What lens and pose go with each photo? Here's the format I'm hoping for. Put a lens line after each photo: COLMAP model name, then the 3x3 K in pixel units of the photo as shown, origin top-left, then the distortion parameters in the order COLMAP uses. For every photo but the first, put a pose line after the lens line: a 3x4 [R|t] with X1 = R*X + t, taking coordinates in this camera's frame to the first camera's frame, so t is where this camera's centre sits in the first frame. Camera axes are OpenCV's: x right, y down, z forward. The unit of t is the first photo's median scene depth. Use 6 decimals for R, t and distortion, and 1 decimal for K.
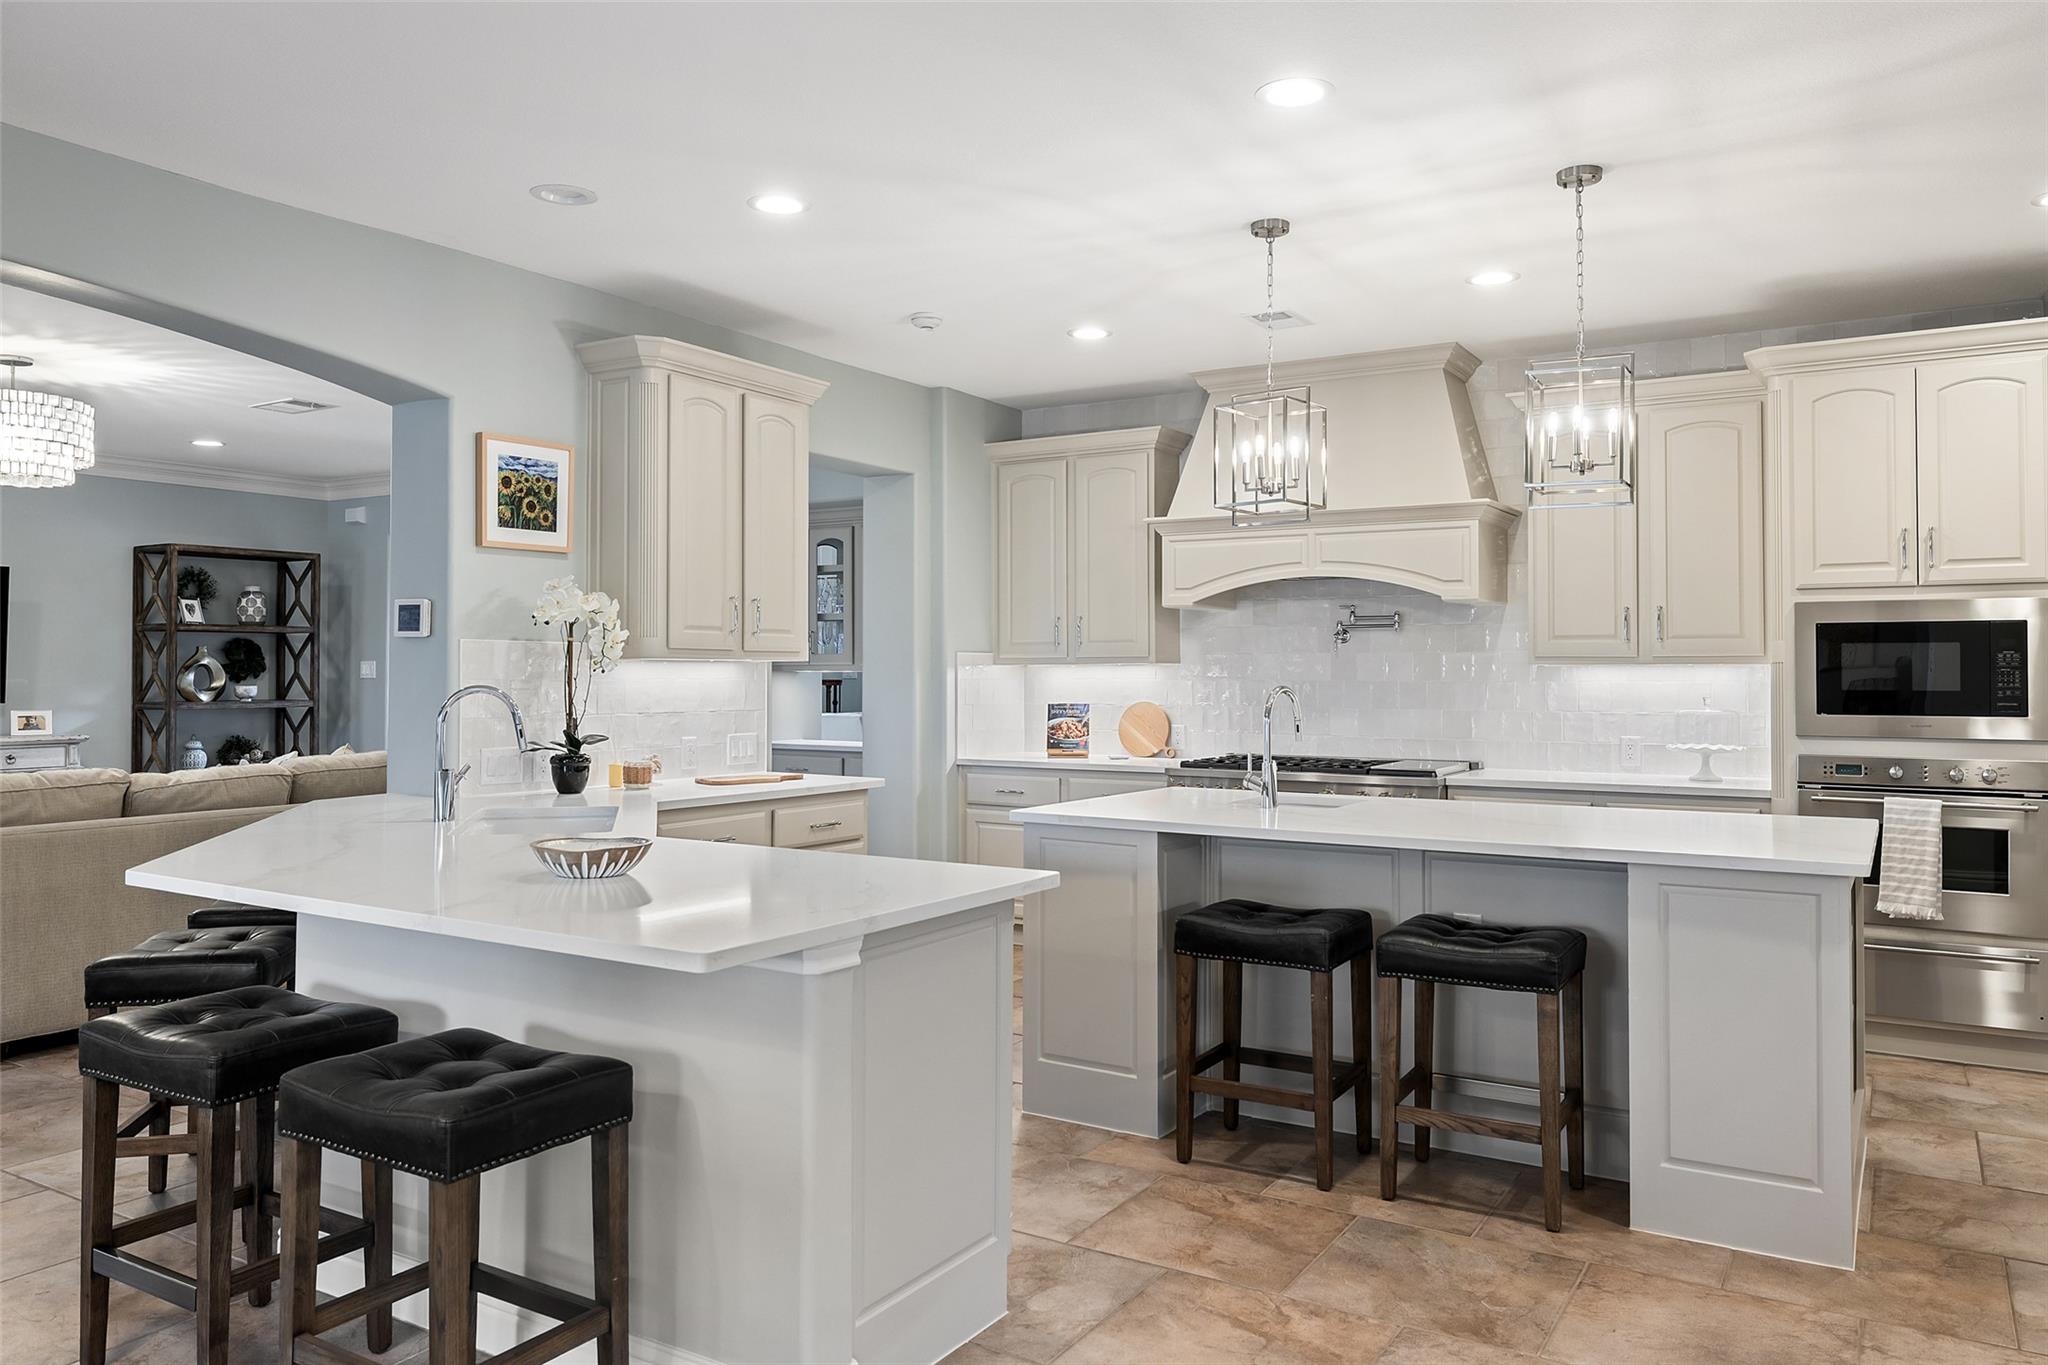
lens RADIAL K [[1439.7, 0, 1016.2], [0, 1439.7, 647.3], [0, 0, 1]] dist [0.004524, -0.004132]
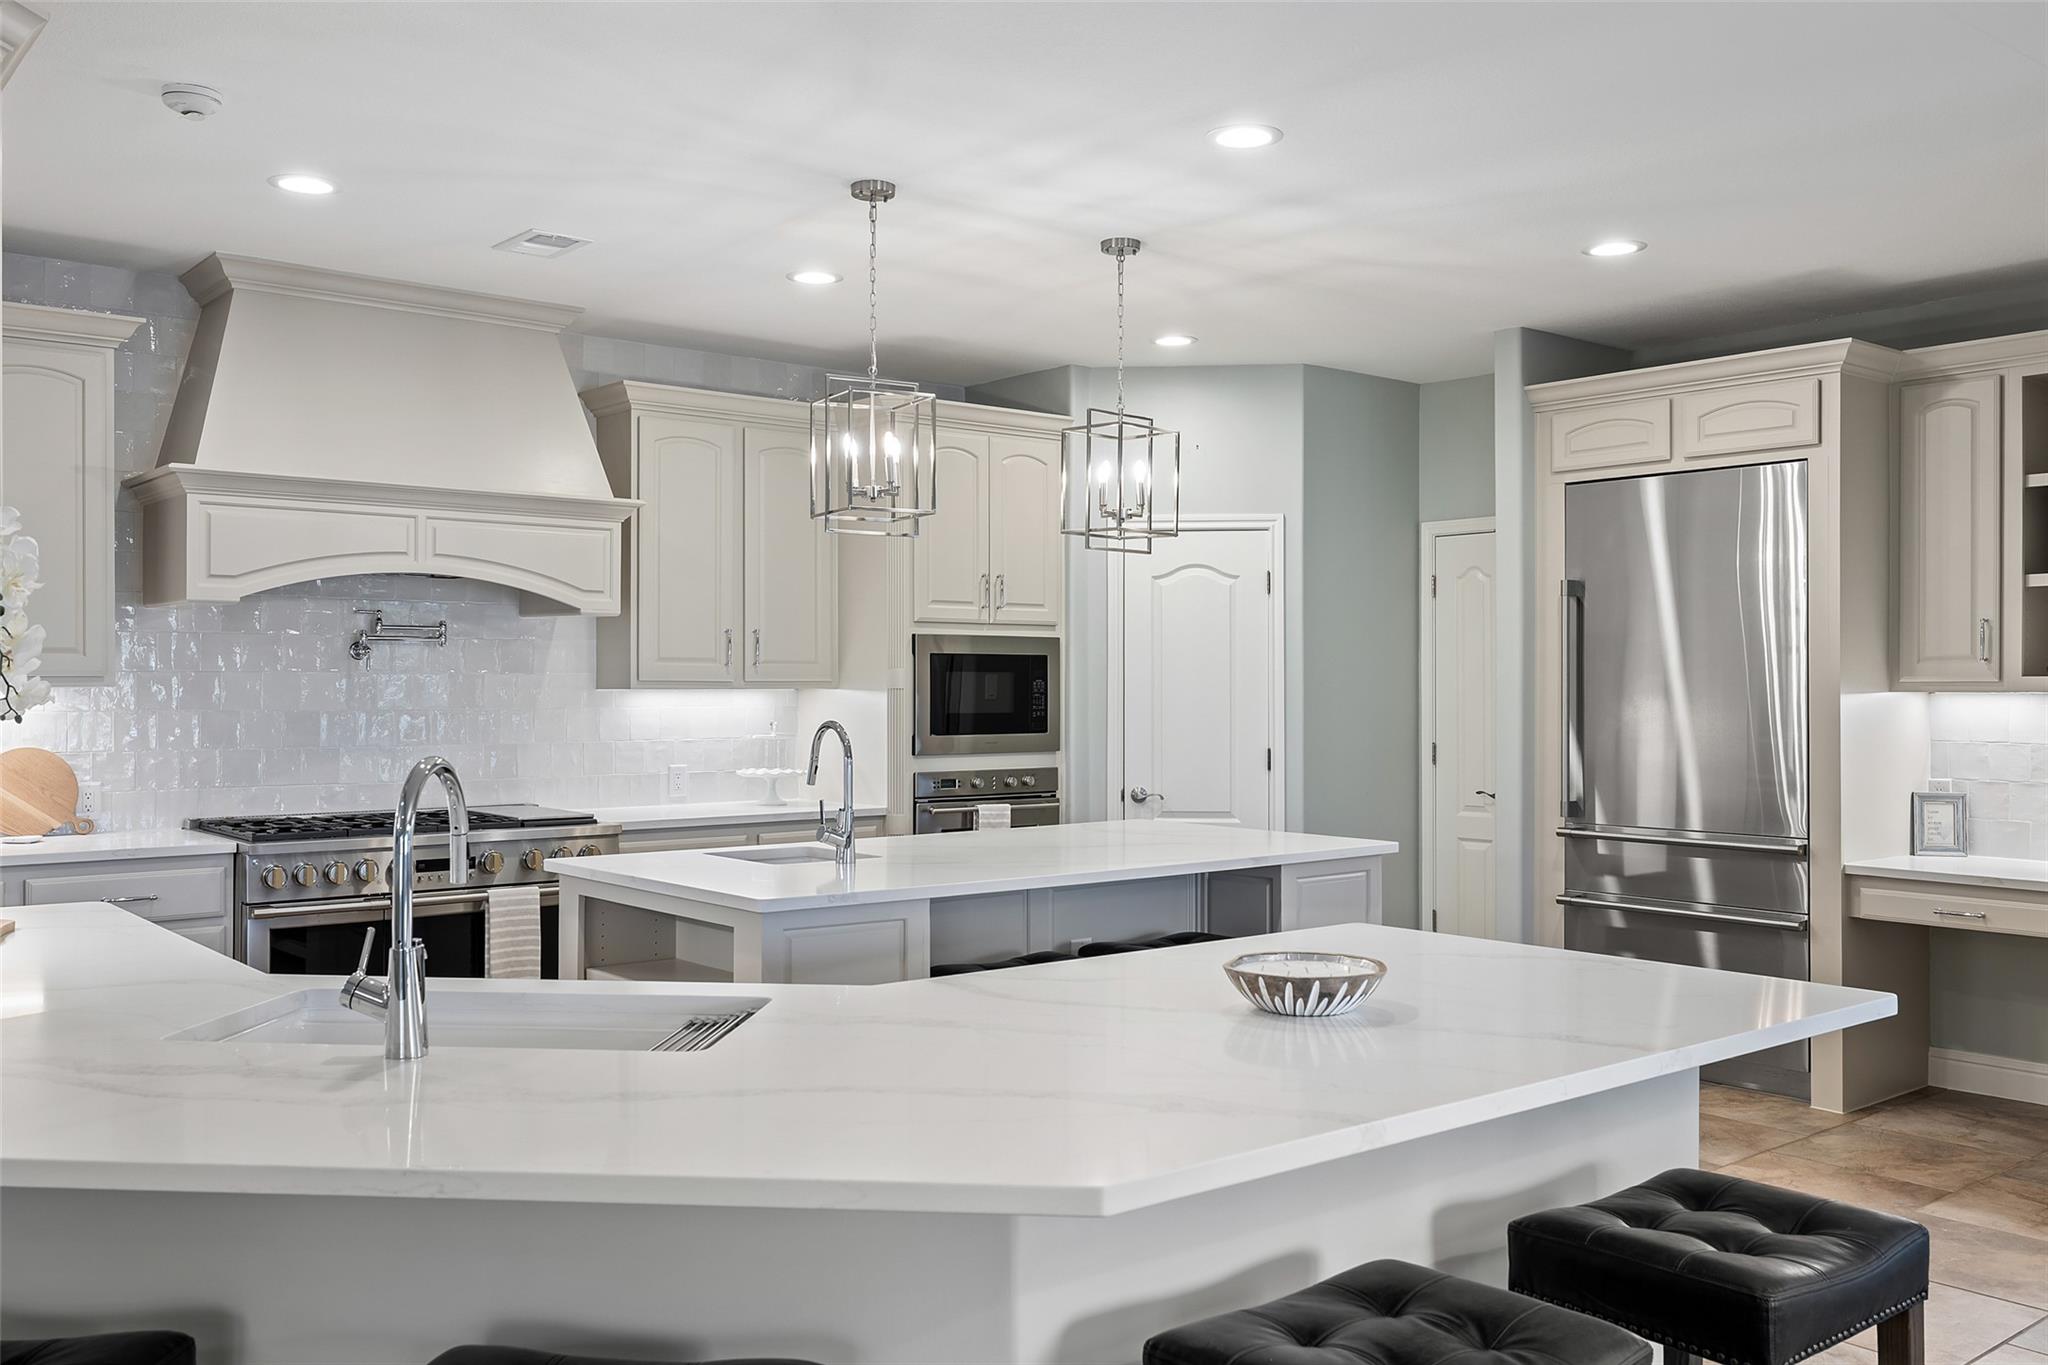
lens RADIAL K [[1725.8, 0, 1022.9], [0, 1725.8, 681.6], [0, 0, 1]] dist [-0.007672, 0.007317]
pose [[0.319131, 0.000298, 0.947710, -0.679003], [-0.018610, 0.999809, 0.005952, -0.004332], [-0.947528, -0.019536, 0.319076, 0.509591]]
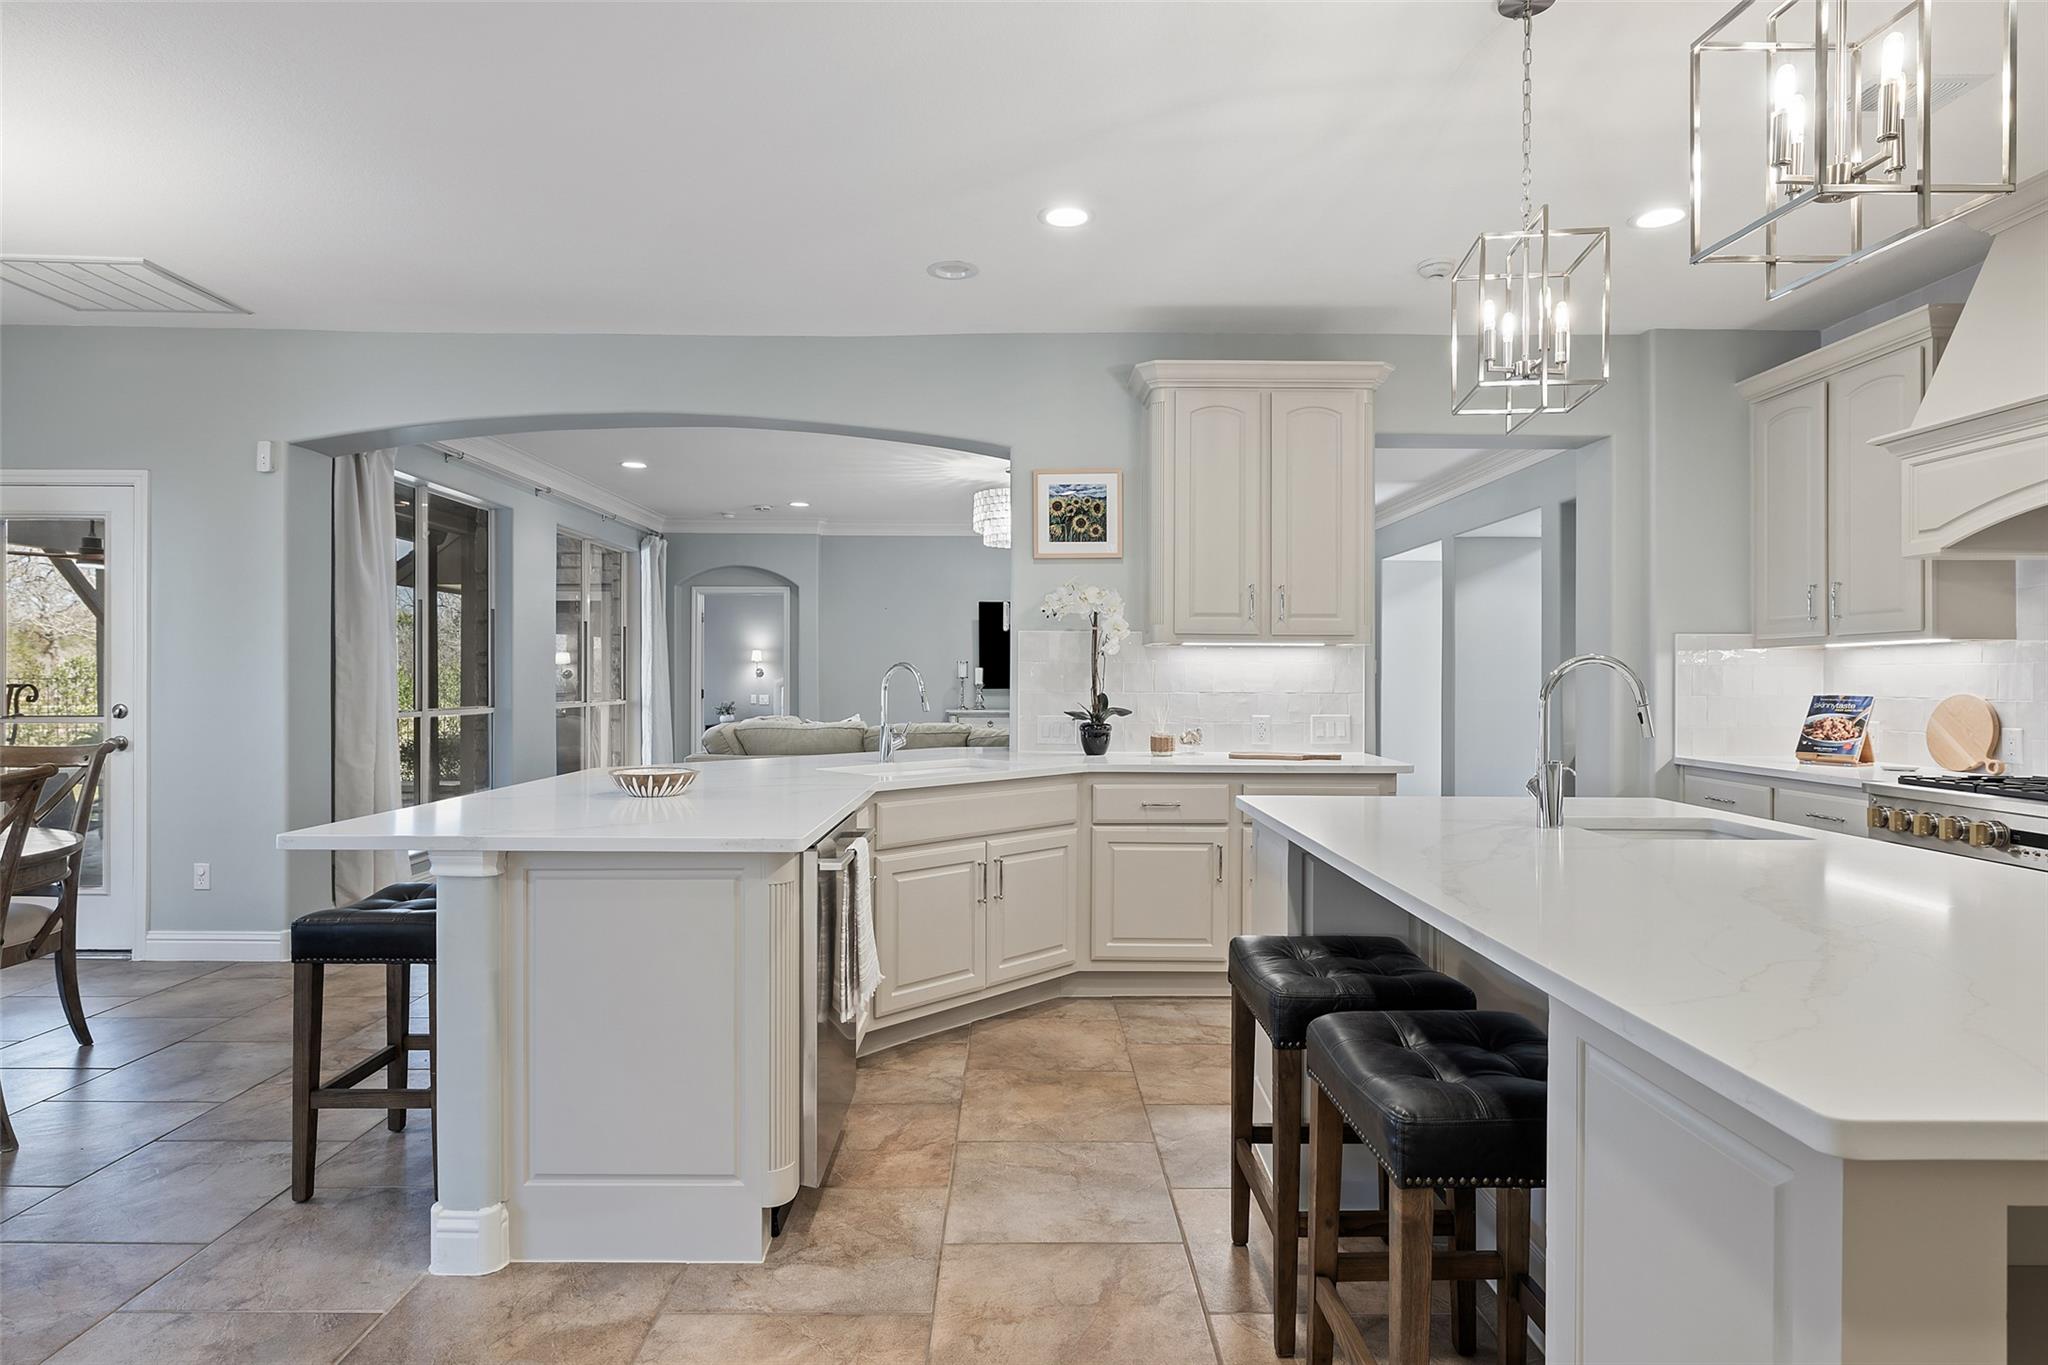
lens RADIAL K [[1112.2, 0, 1022.8], [0, 1112.2, 679.8], [0, 0, 1]] dist [0.007143, 0.001367]
pose [[0.528544, 0.001548, -0.848905, 0.445407], [0.012679, 0.999872, 0.009717, 0.027248], [0.848811, -0.015899, 0.528457, 0.440531]]
